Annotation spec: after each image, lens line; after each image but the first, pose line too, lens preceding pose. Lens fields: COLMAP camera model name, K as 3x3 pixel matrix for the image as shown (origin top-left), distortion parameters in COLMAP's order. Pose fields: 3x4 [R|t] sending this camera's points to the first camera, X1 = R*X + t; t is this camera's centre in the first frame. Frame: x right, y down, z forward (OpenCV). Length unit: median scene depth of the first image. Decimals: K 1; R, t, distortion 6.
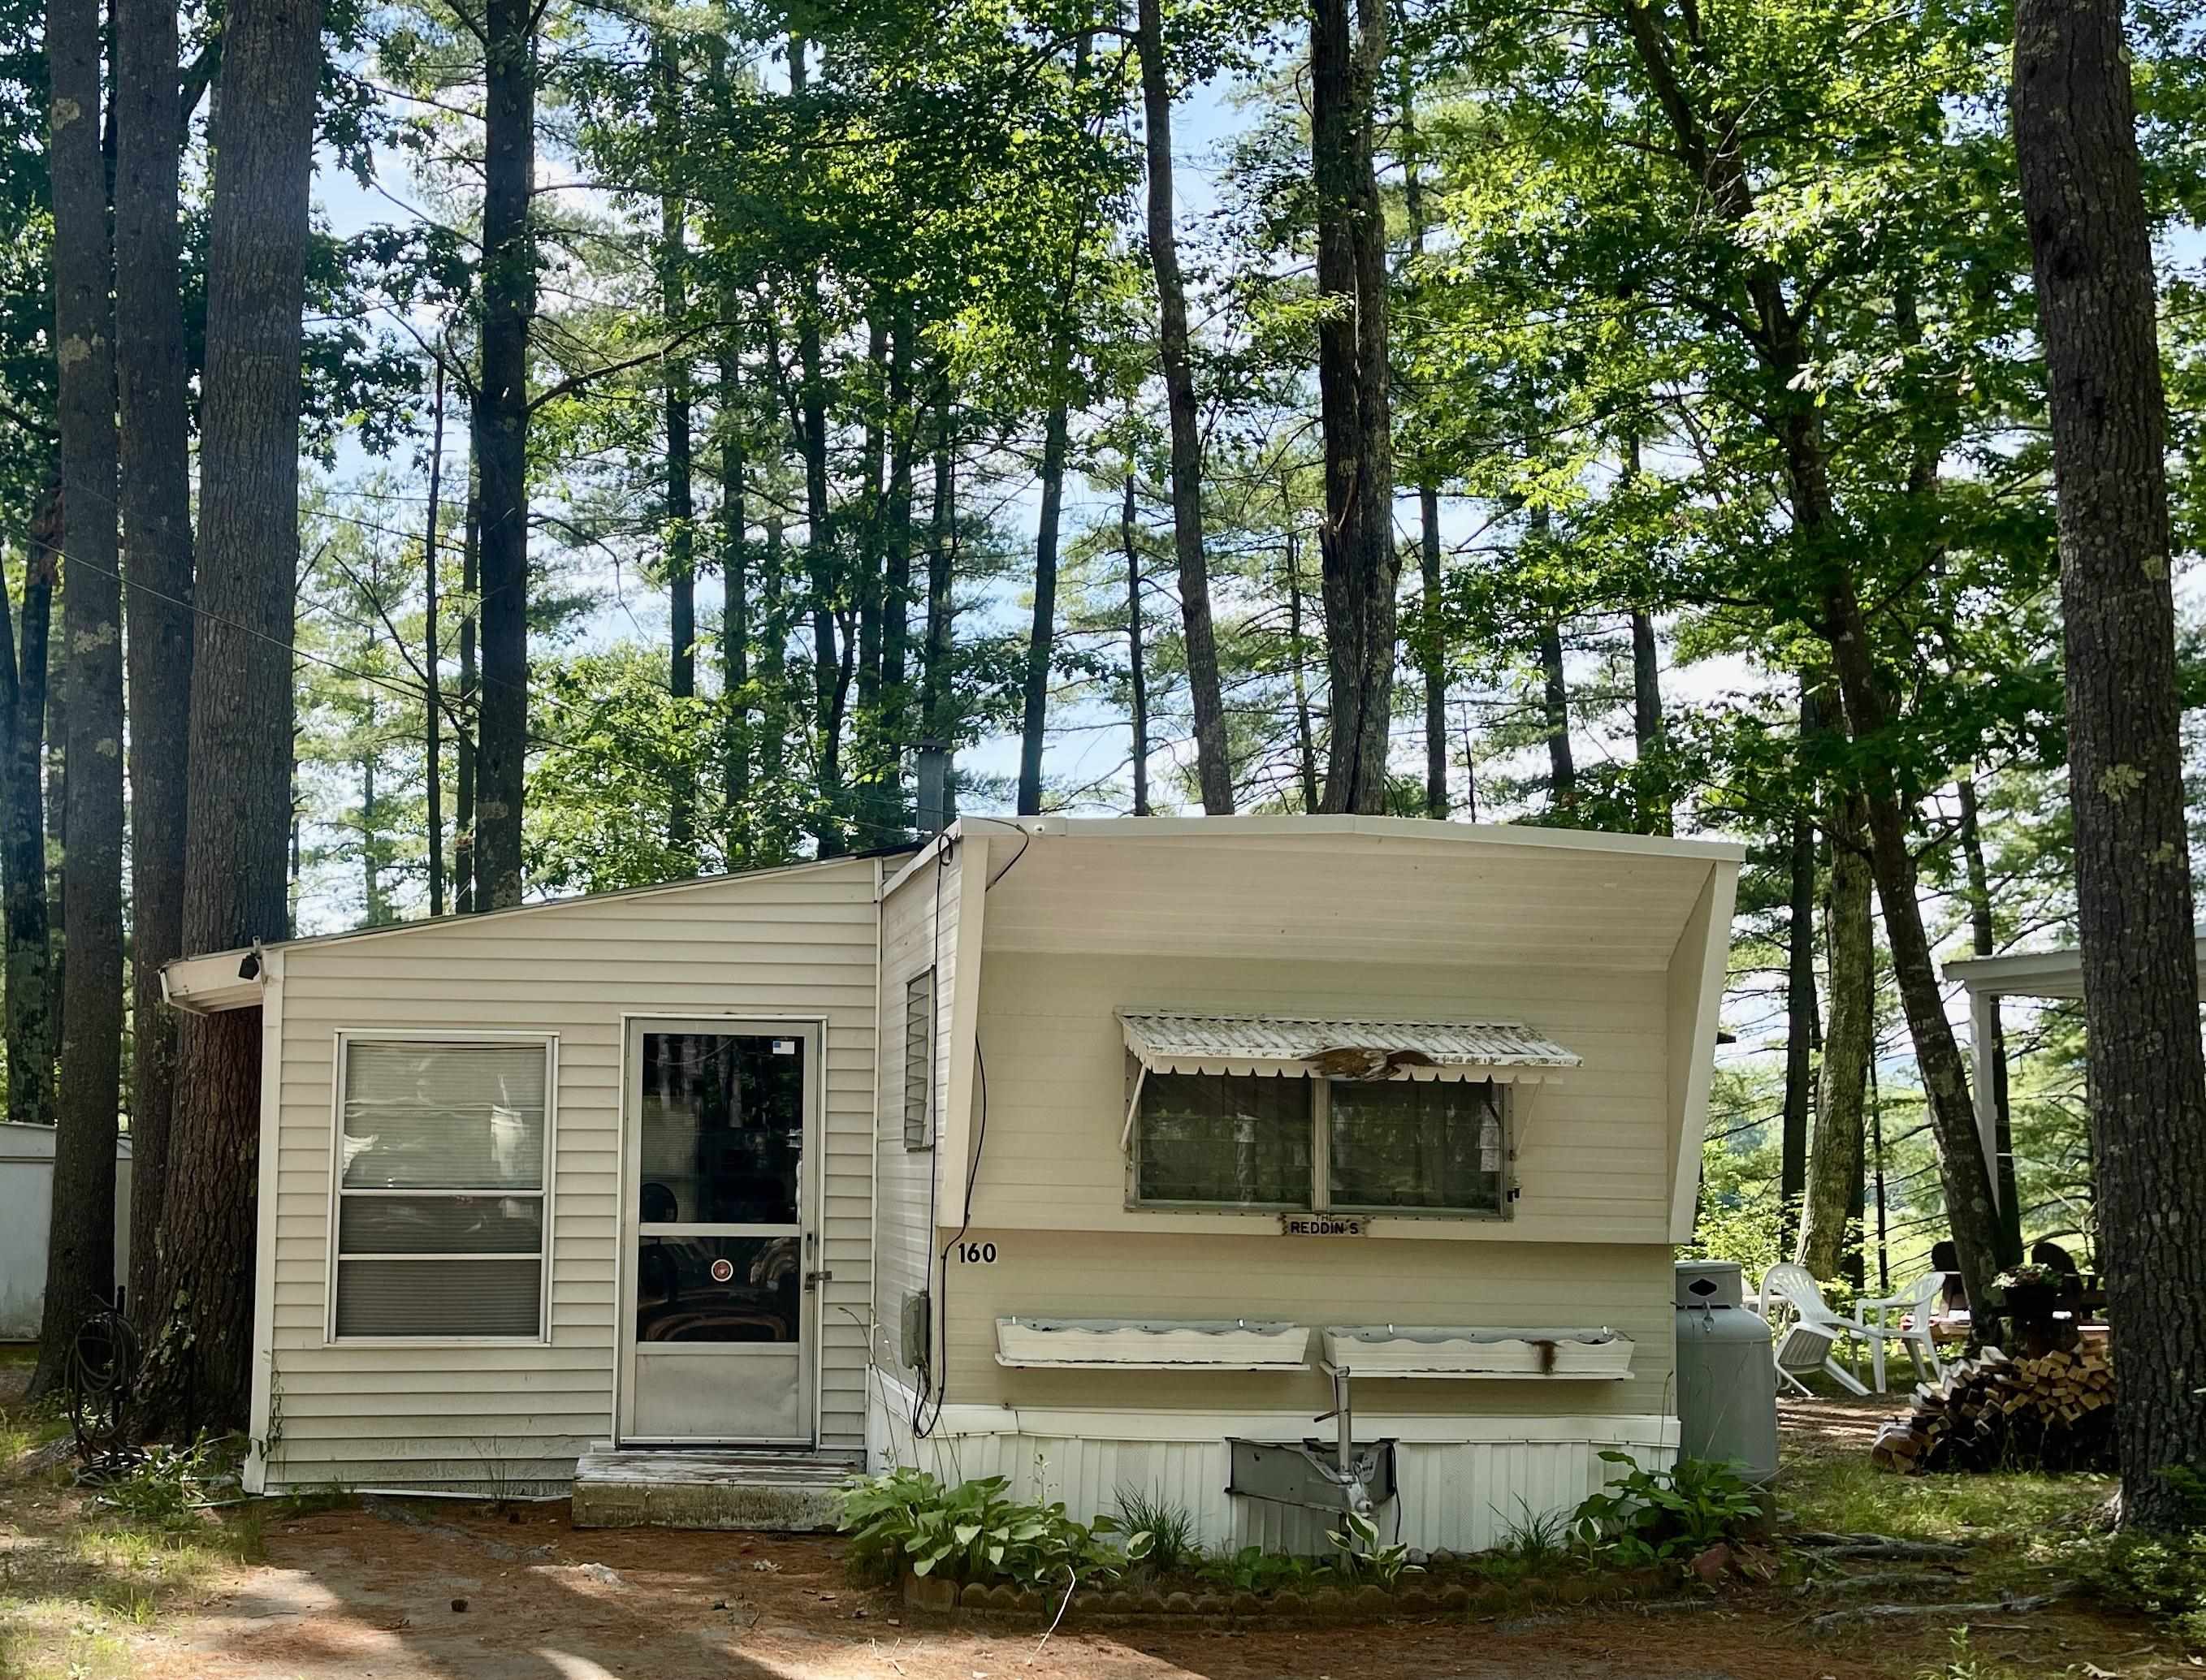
lens RADIAL K [[2598.0, 0, 1103.0], [0, 2598.0, 840.0], [0, 0, 1]] dist [0.057453, 0.009597]
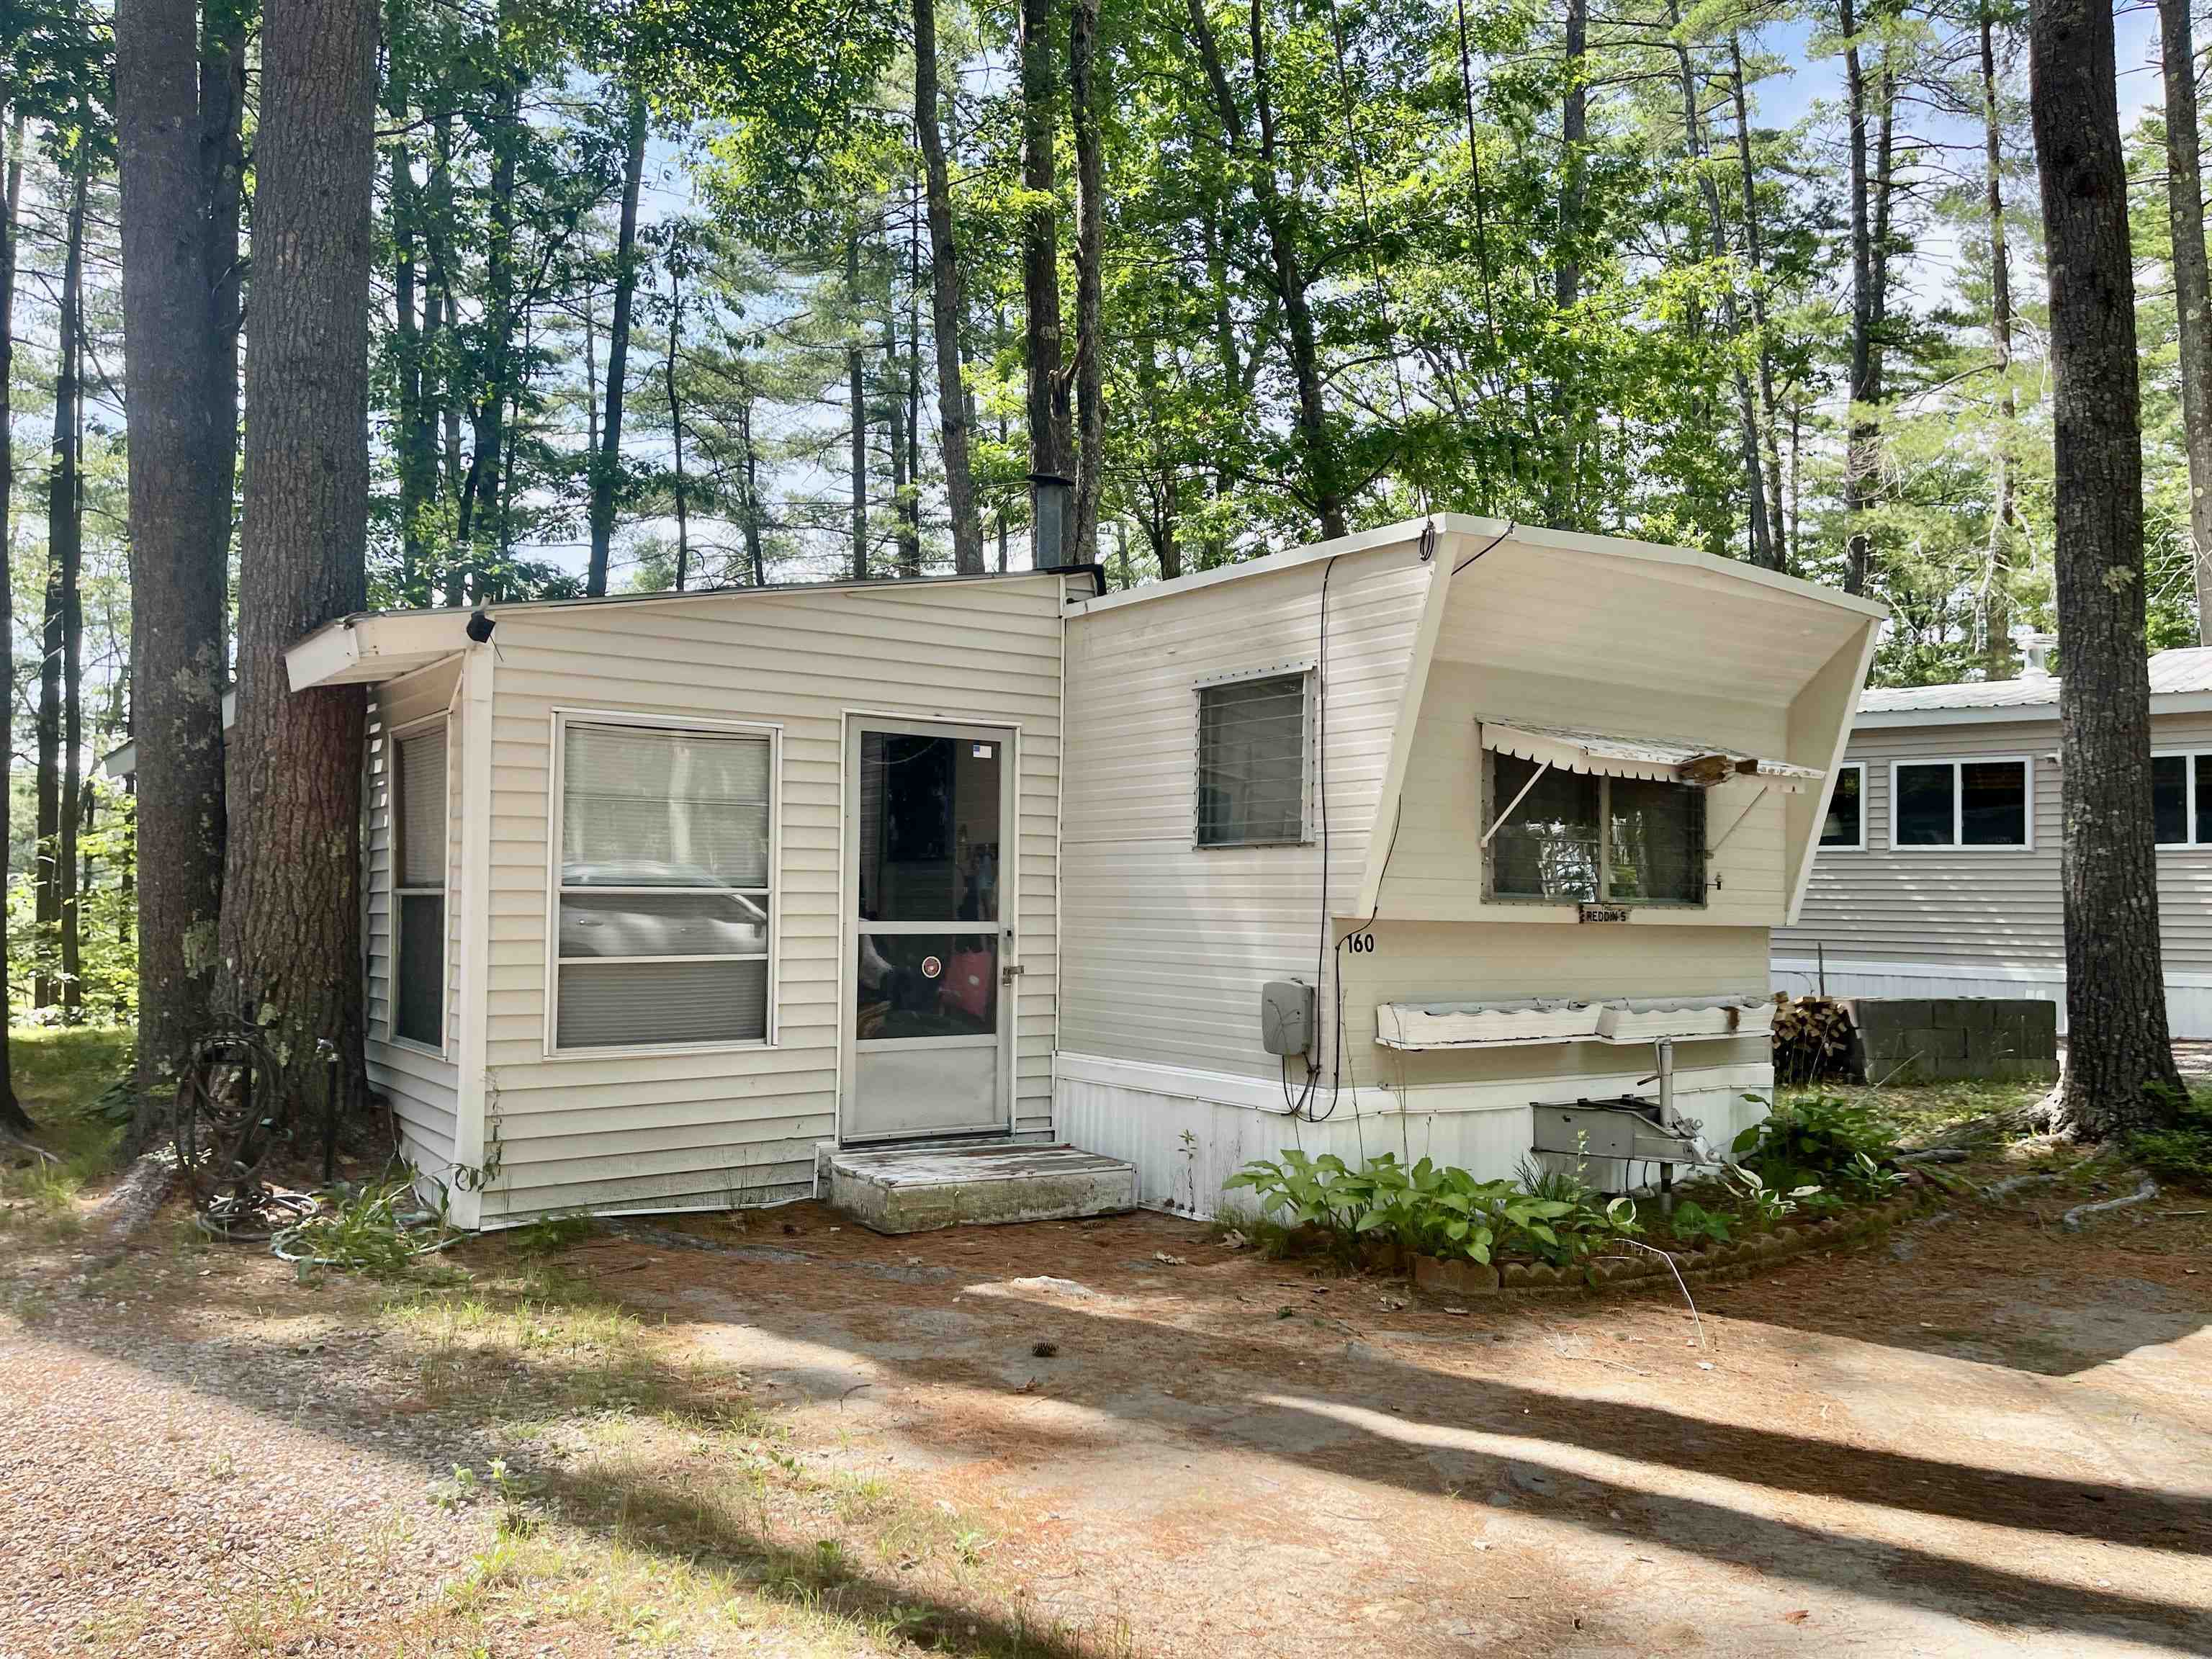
lens RADIAL K [[1622.6, 0, 1124.3], [0, 1622.6, 821.3], [0, 0, 1]] dist [0.085771, -0.102881]
pose [[0.880744, 0.018657, 0.473224, -0.383977], [-0.056132, 0.996293, 0.065191, 0.063622], [-0.470254, -0.083980, 0.878526, 0.416073]]
